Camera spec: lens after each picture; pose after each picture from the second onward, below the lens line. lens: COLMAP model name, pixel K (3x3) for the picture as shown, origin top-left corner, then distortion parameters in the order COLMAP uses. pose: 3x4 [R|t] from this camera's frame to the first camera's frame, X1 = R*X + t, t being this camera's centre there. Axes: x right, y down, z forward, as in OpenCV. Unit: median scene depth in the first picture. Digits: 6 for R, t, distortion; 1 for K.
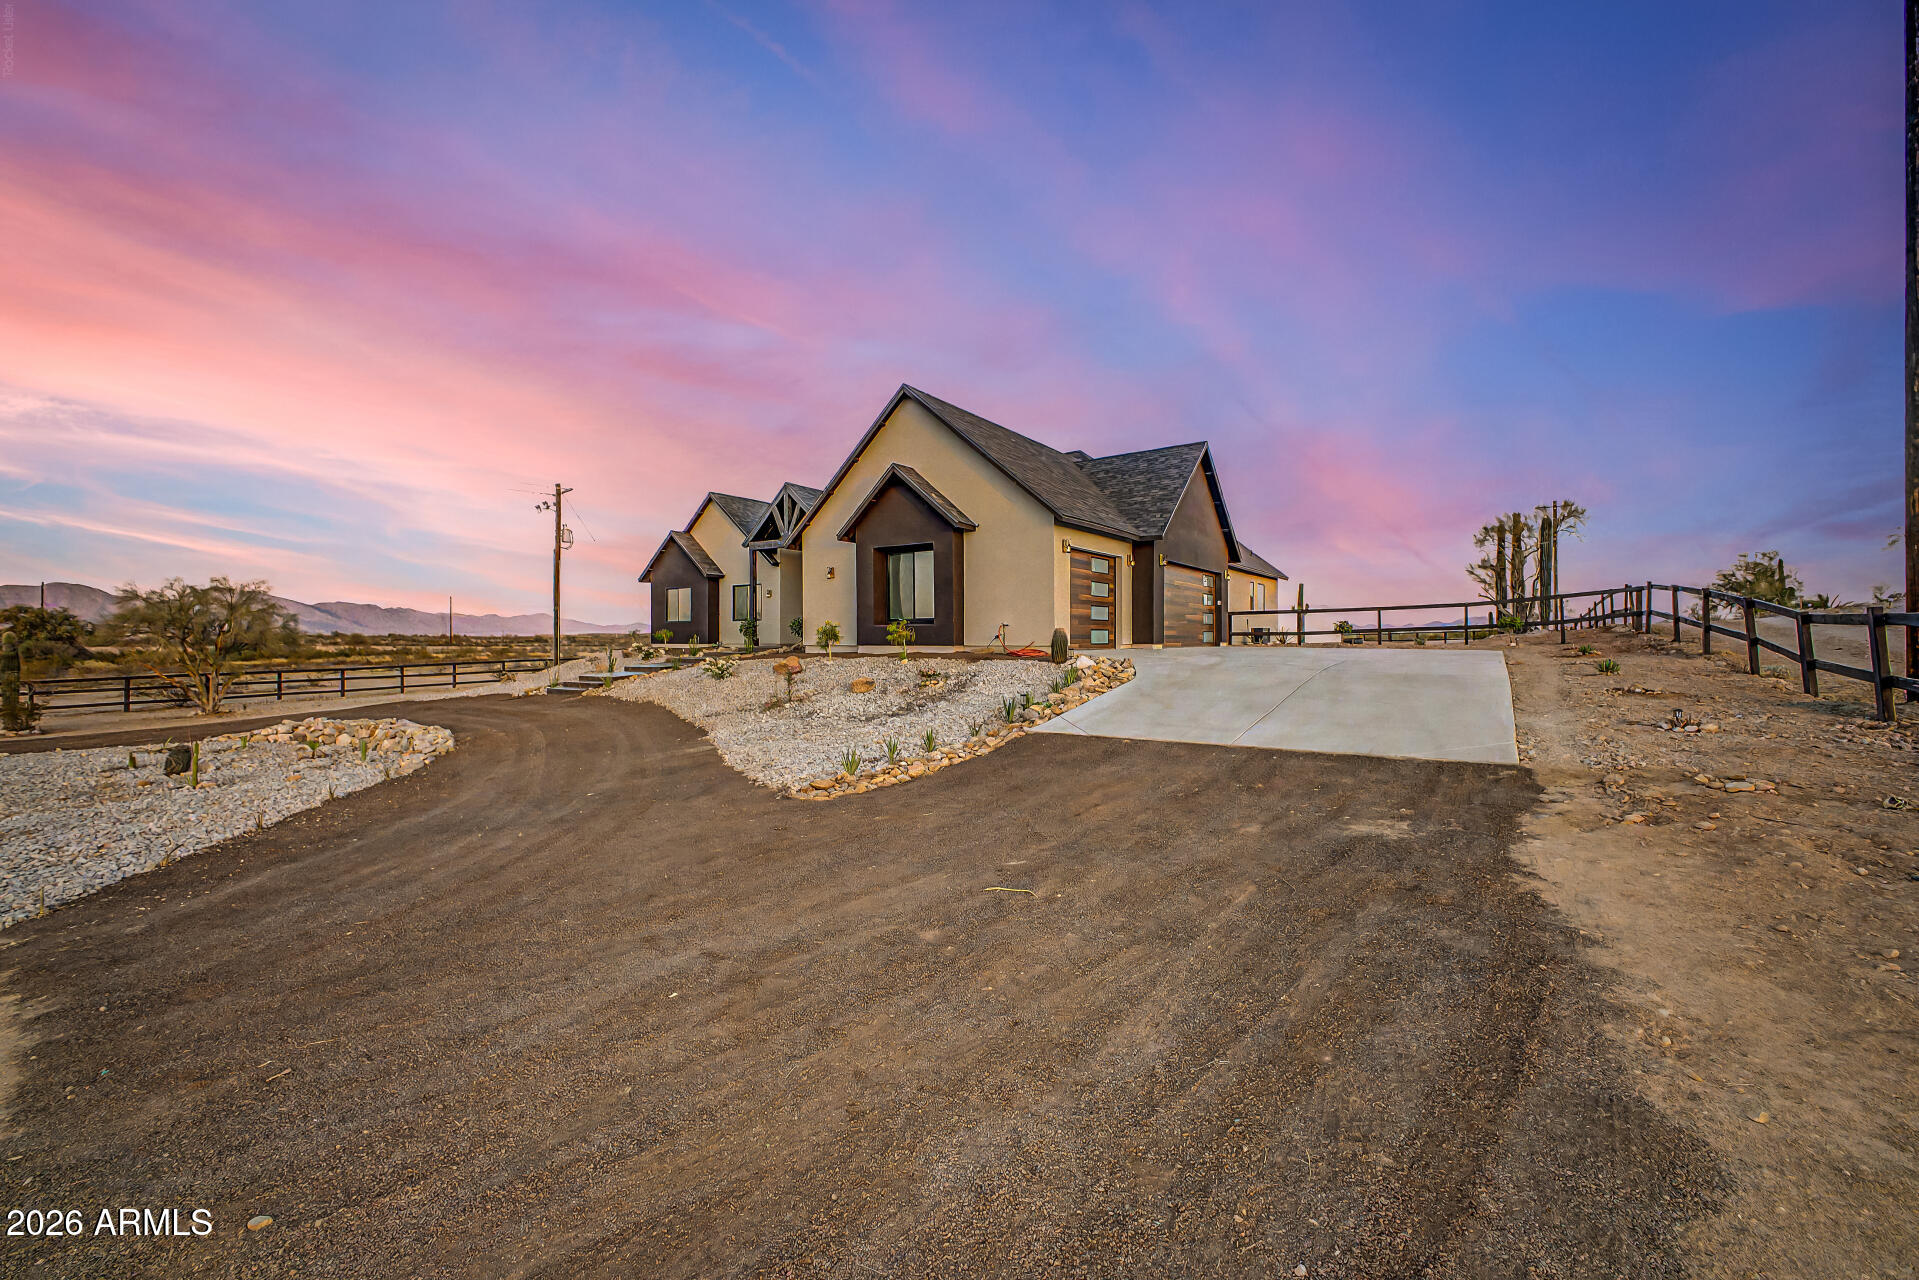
lens RADIAL K [[661.0, 0, 961.3], [0, 661.0, 635.5], [0, 0, 1]] dist [0.001659, 0.000092]
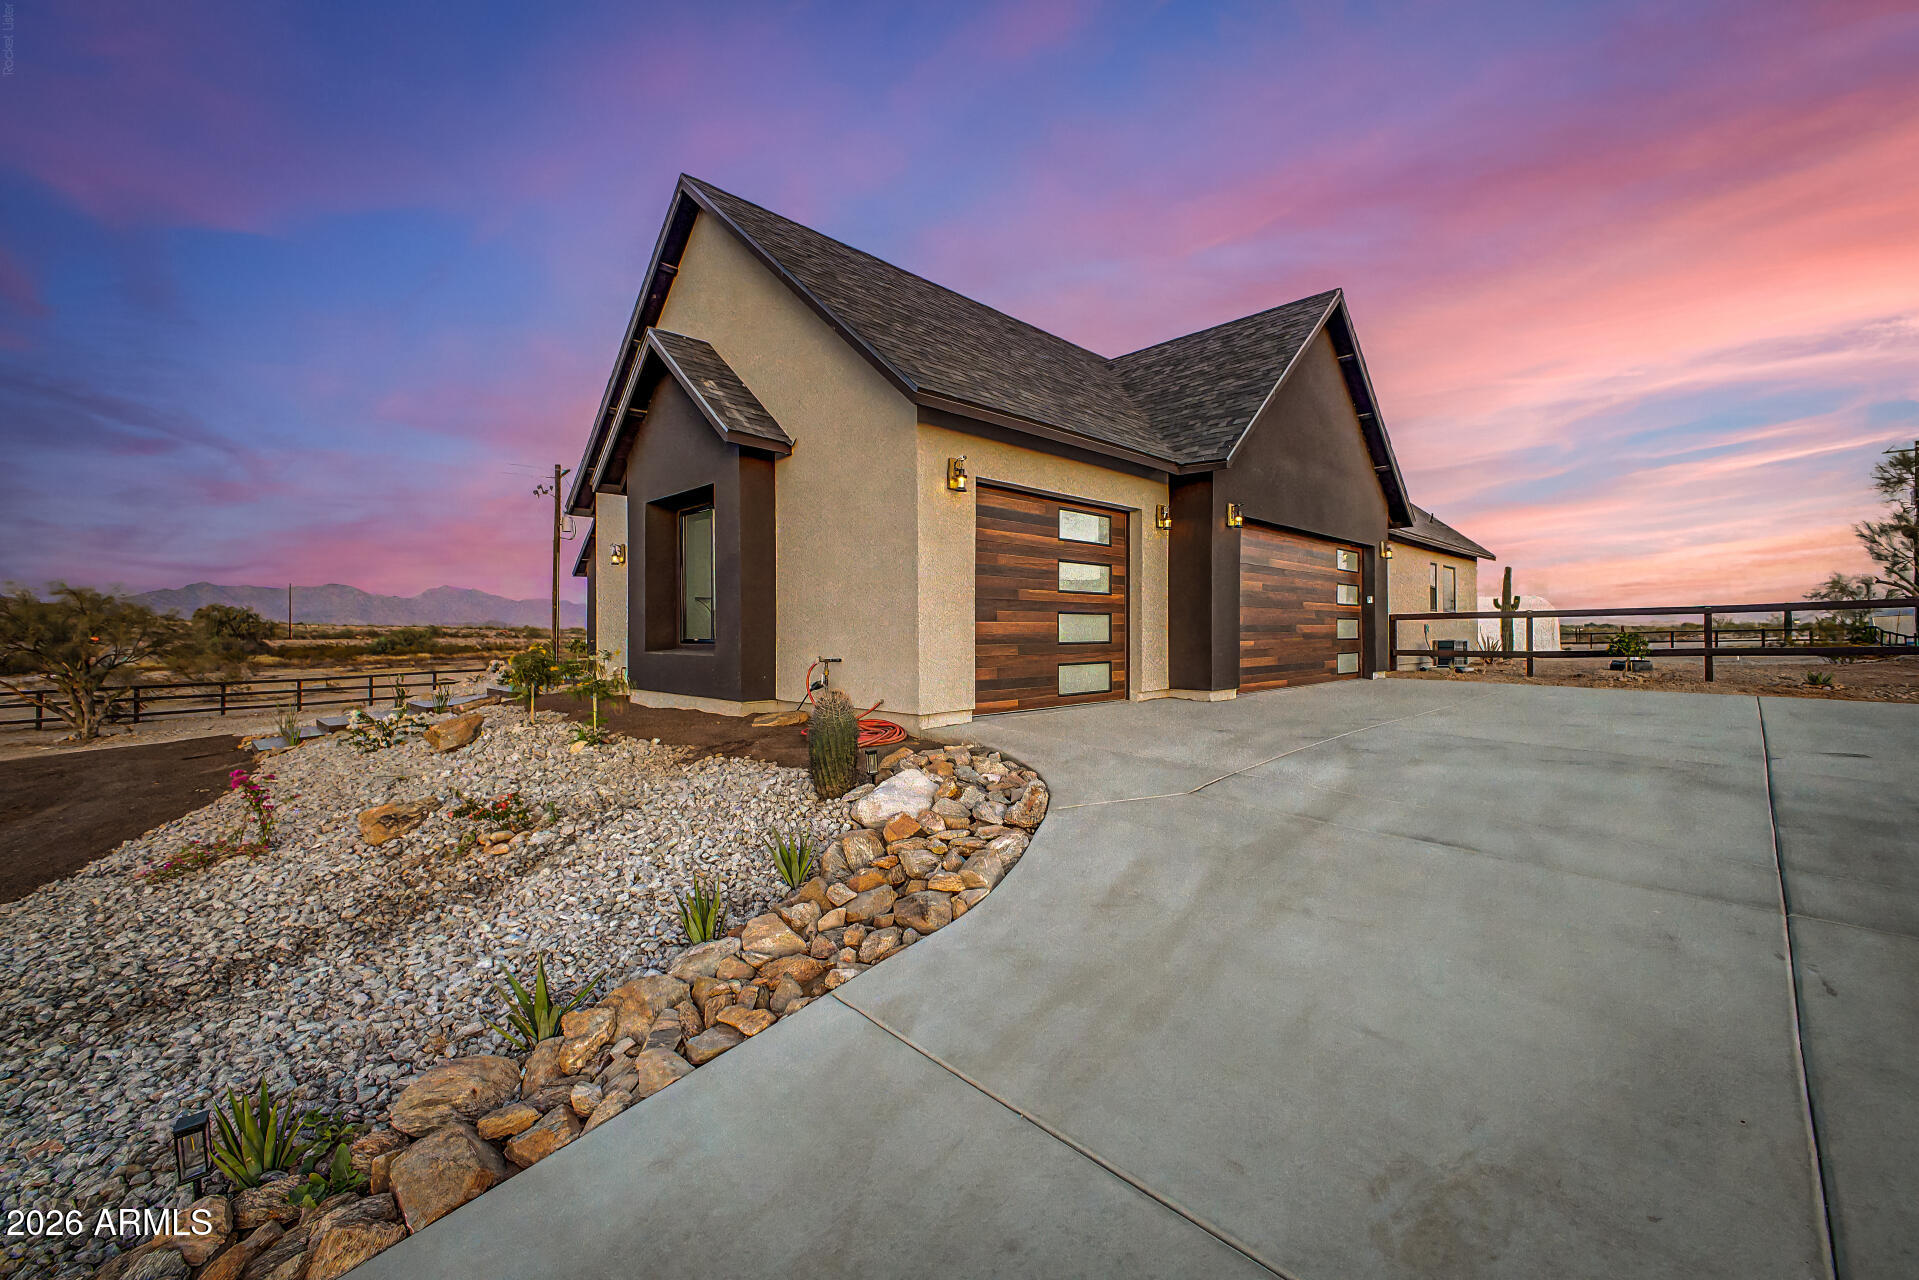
lens RADIAL K [[722.9, 0, 960.3], [0, 722.9, 624.7], [0, 0, 1]] dist [-0.001387, -0.000129]
pose [[0.986777, -0.001539, -0.162075, 0.170359], [-0.000030, 0.999953, -0.009678, -0.025724], [0.162082, 0.009555, 0.986731, 0.396777]]
